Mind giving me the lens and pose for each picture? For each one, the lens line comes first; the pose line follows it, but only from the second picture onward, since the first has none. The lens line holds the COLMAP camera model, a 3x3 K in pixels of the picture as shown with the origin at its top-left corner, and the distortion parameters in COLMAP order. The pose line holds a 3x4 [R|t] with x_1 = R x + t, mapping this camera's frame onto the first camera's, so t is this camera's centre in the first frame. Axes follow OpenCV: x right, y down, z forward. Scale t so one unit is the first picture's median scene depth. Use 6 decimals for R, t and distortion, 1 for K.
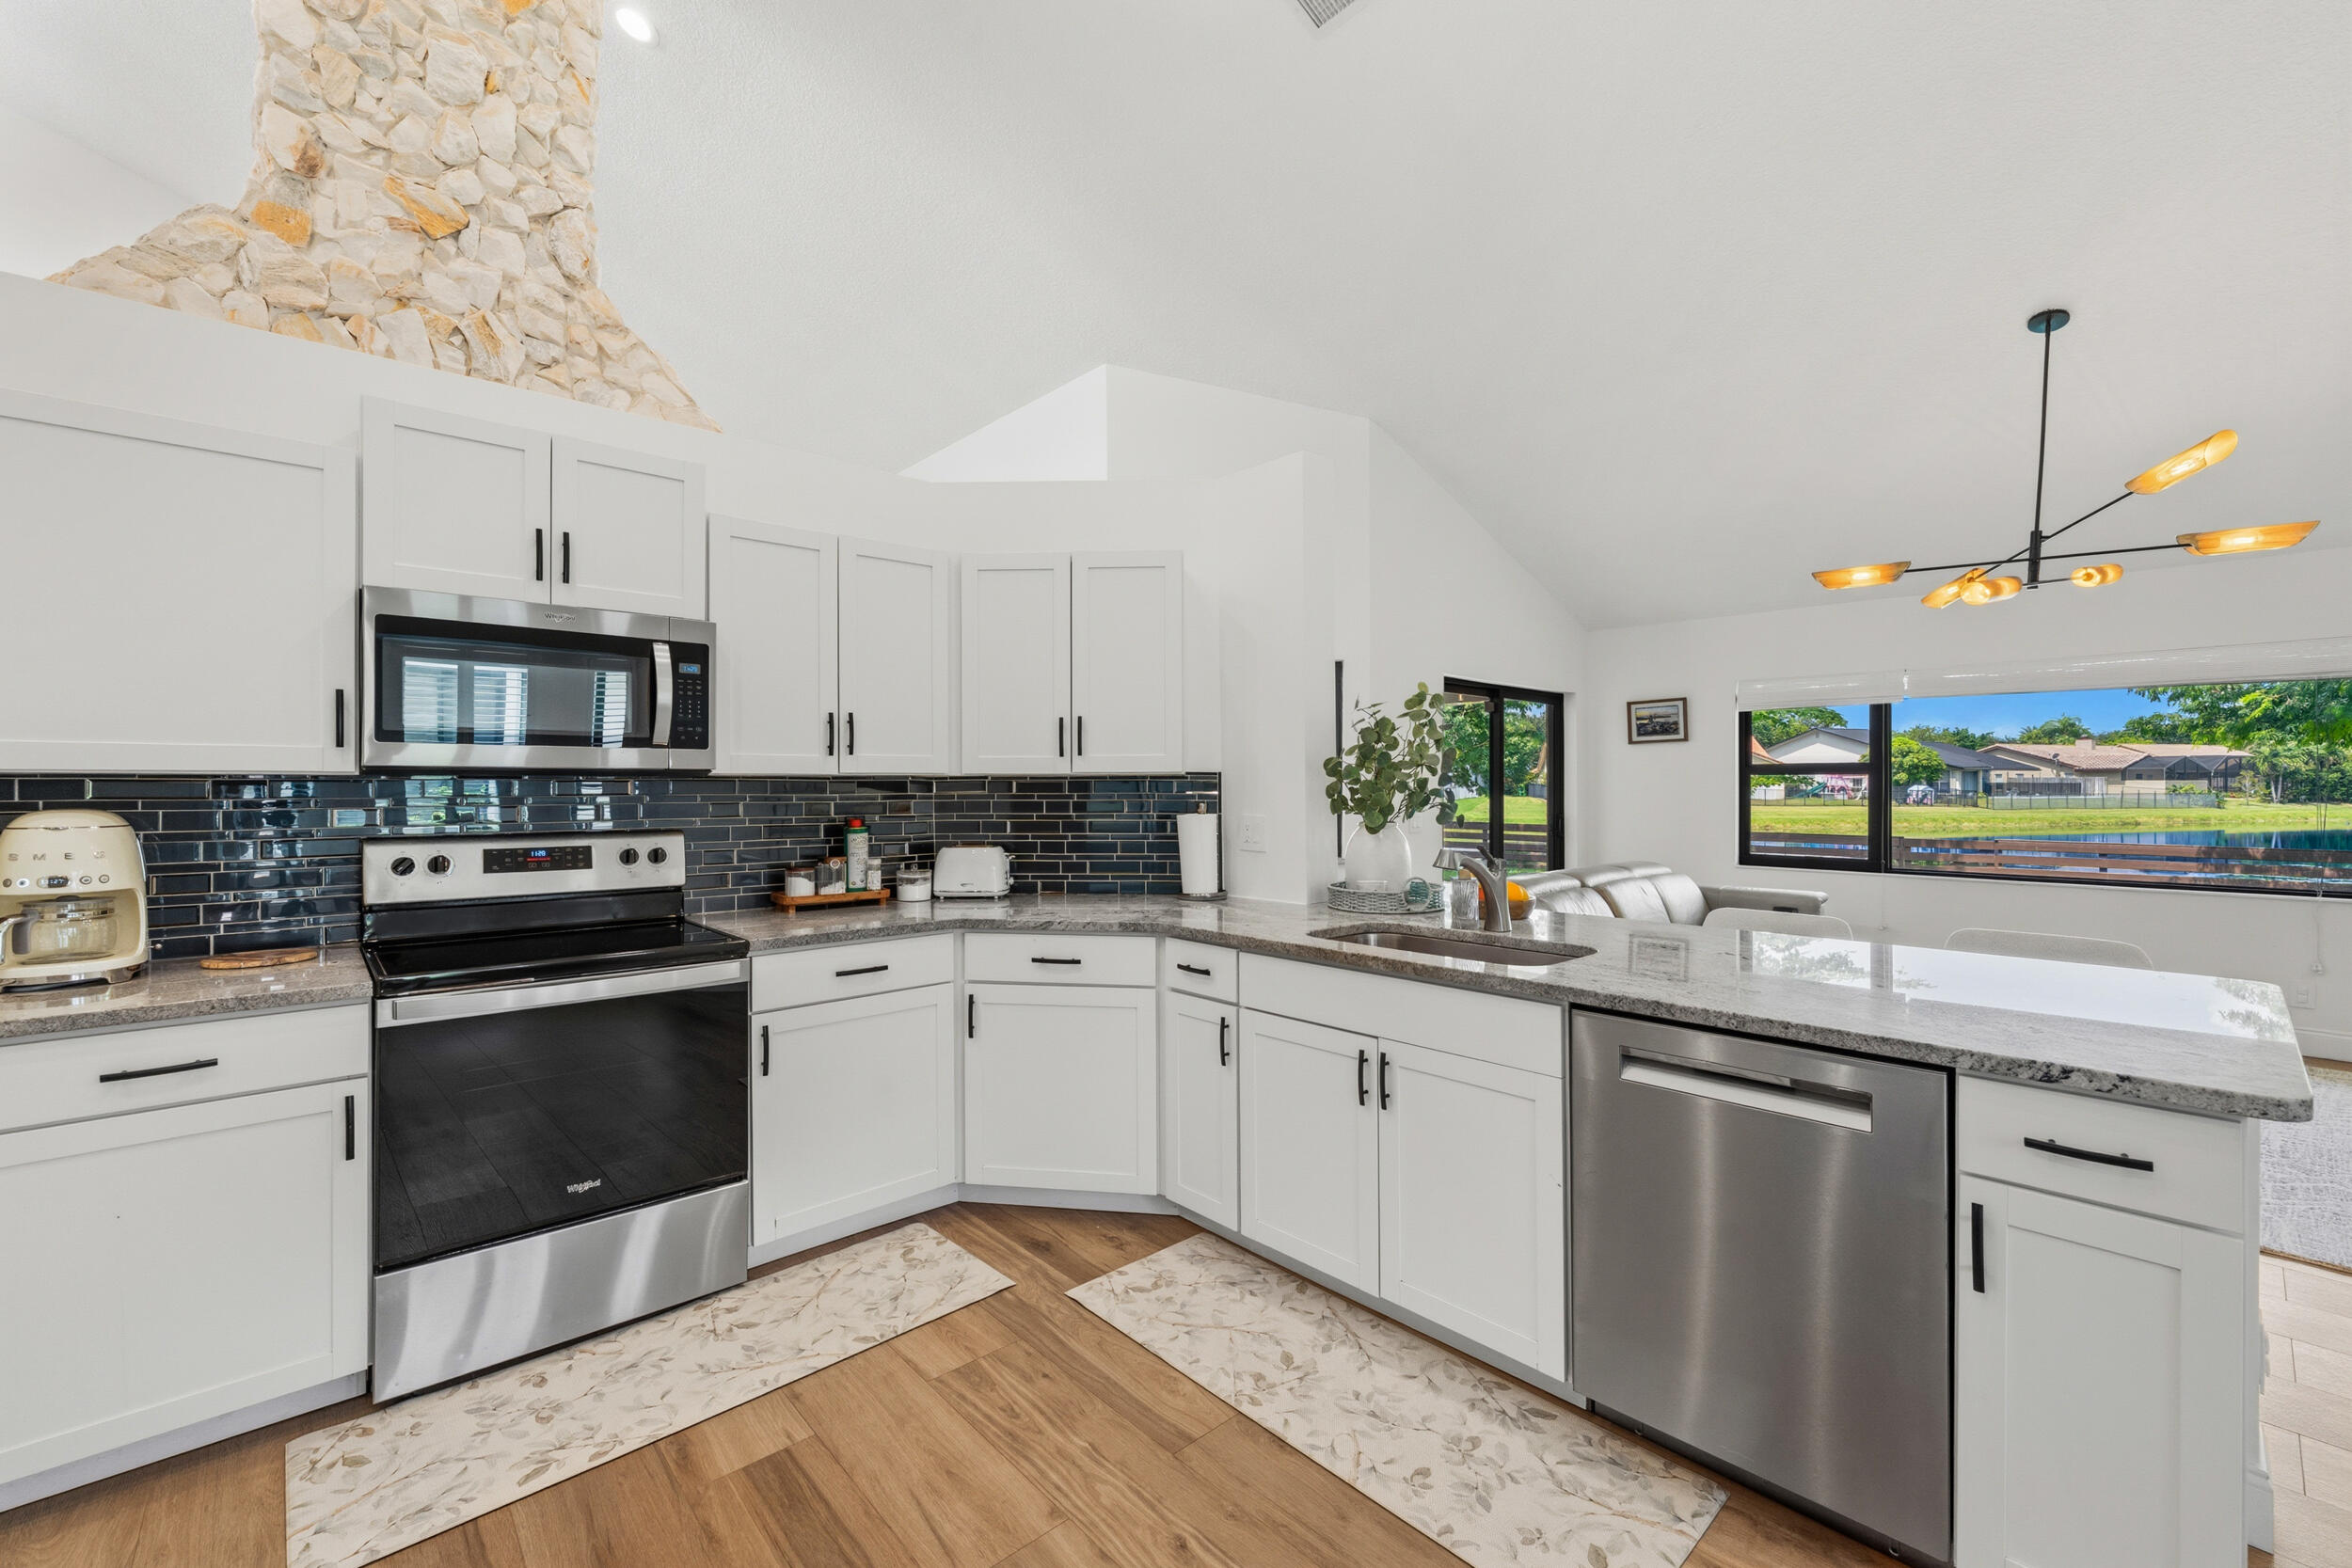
lens RADIAL K [[952.9, 0, 1174.3], [0, 952.9, 780.7], [0, 0, 1]] dist [0.001320, -0.000610]
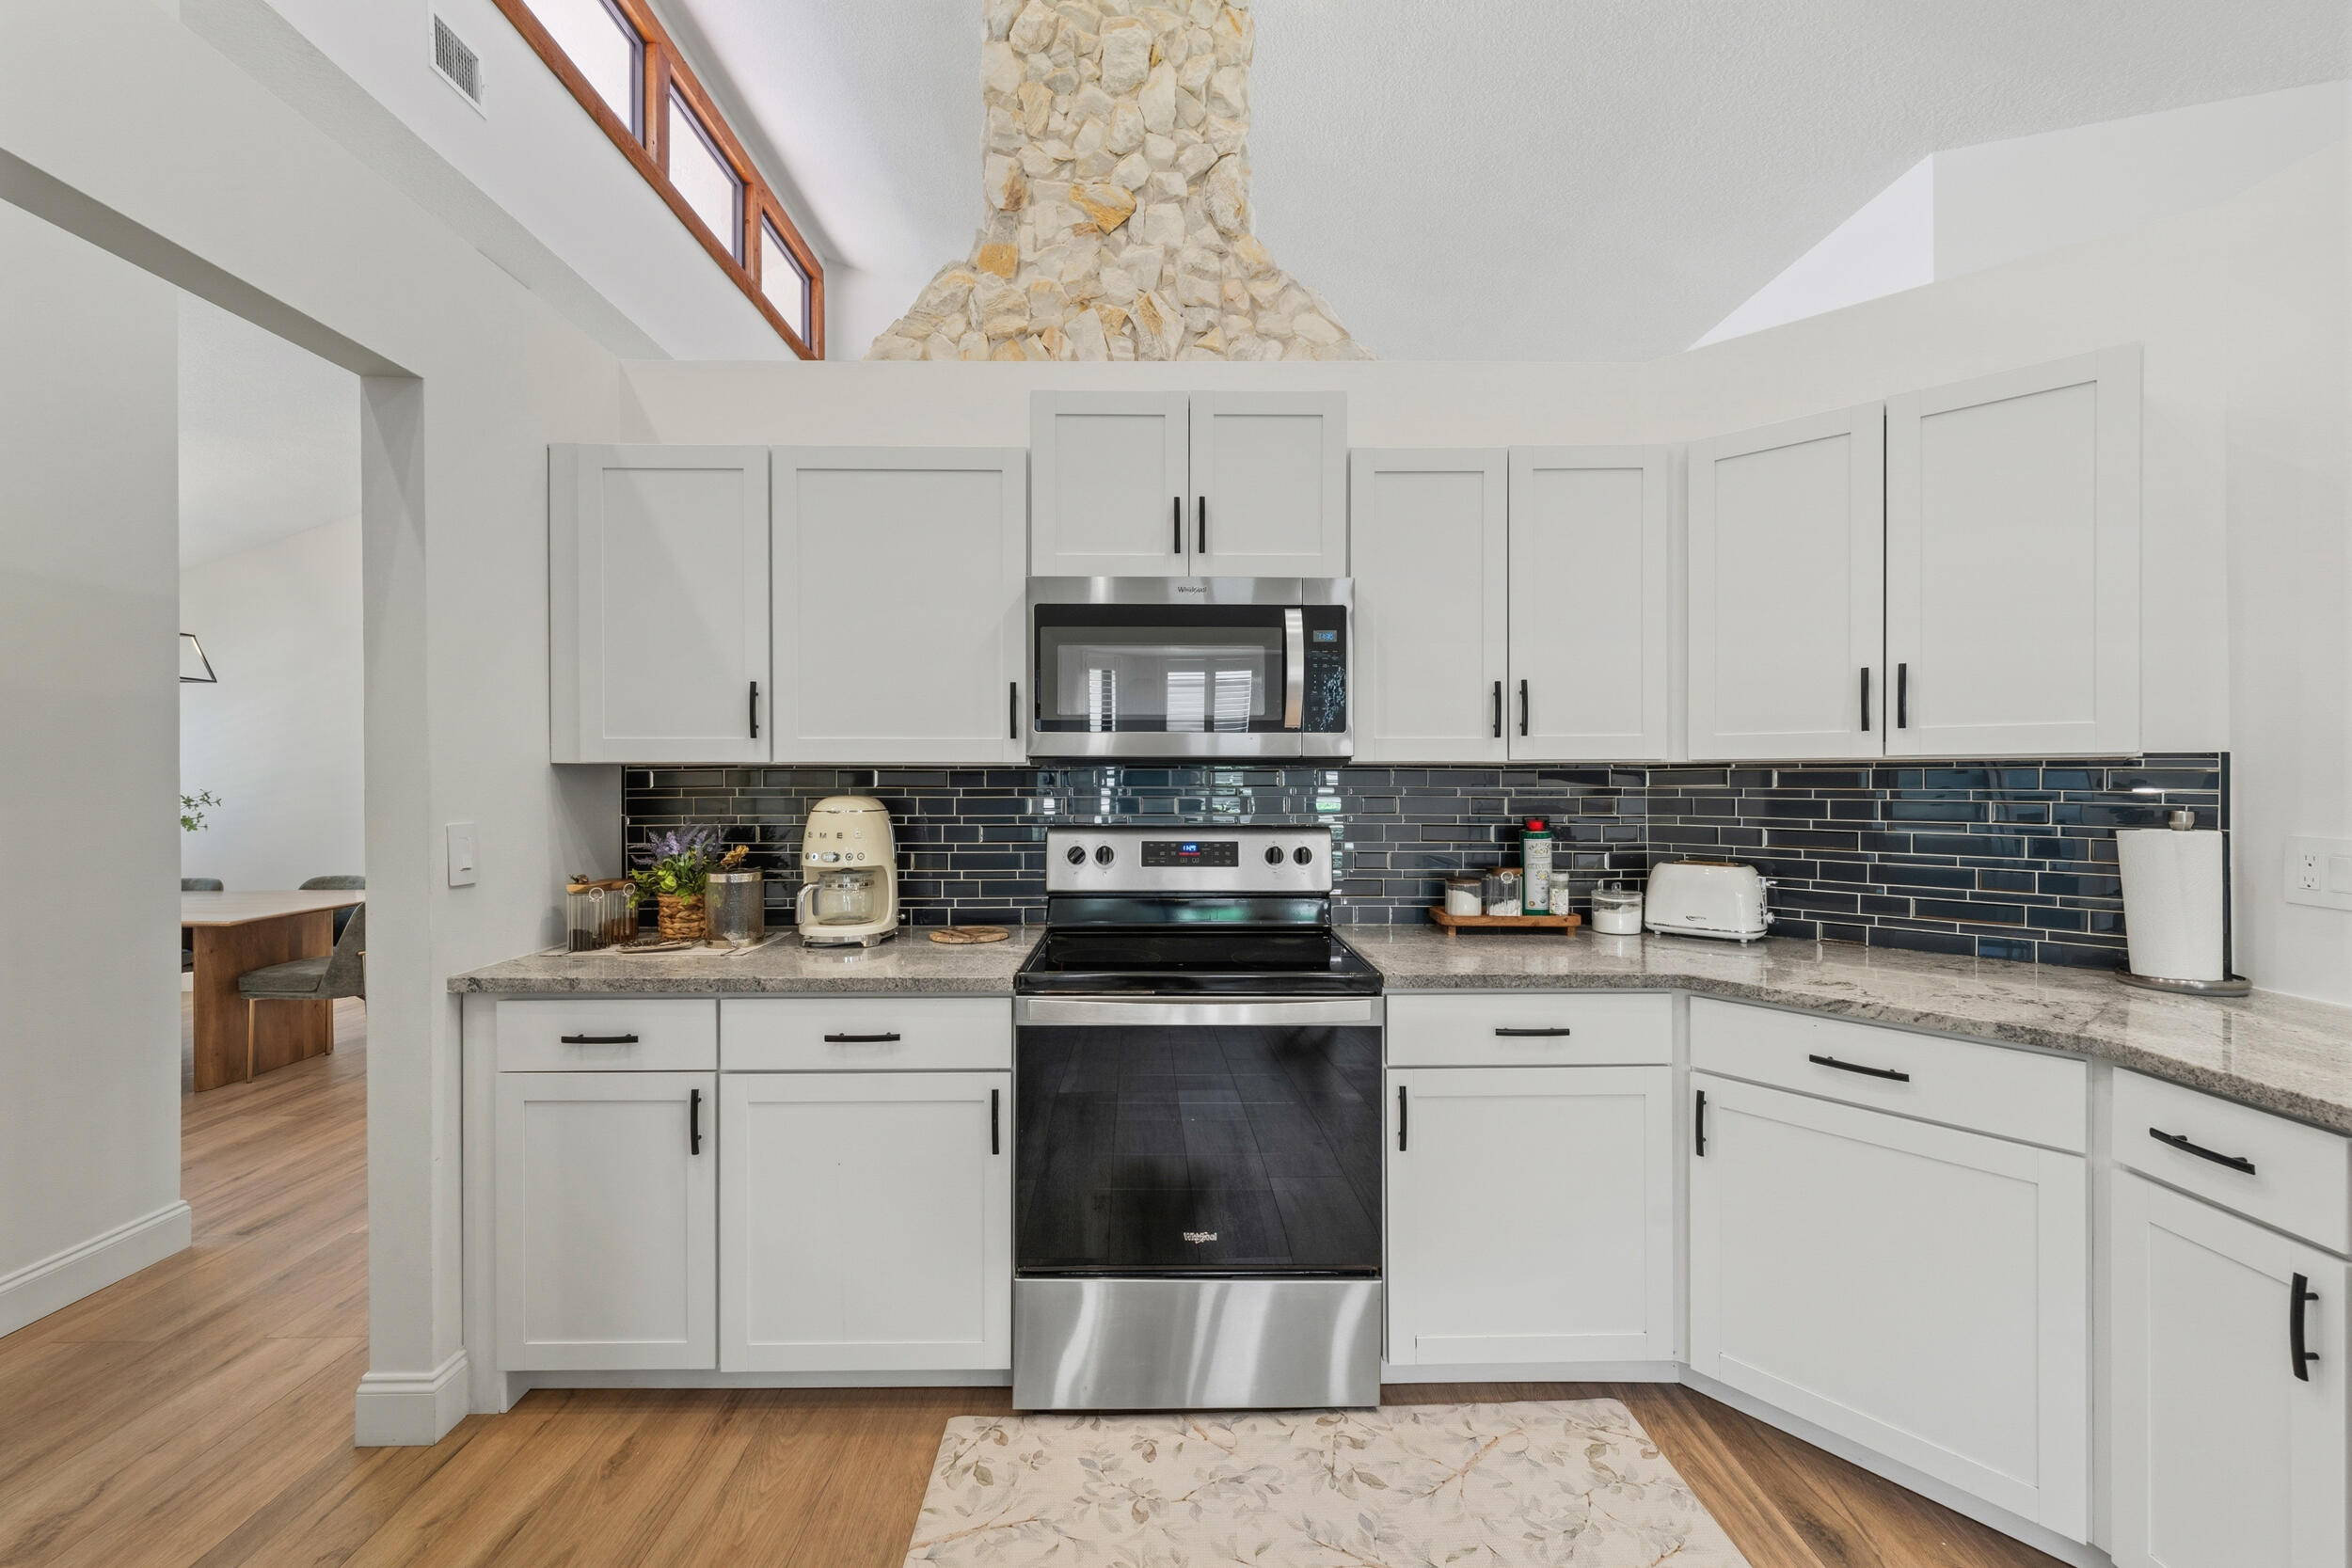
lens RADIAL K [[952.9, 0, 1174.3], [0, 952.9, 780.7], [0, 0, 1]] dist [0.001320, -0.000610]
pose [[0.749923, 0.004881, -0.661507, -0.052049], [0.001758, 0.999955, 0.009371, 0.000907], [0.661523, -0.008191, 0.749881, 0.273572]]
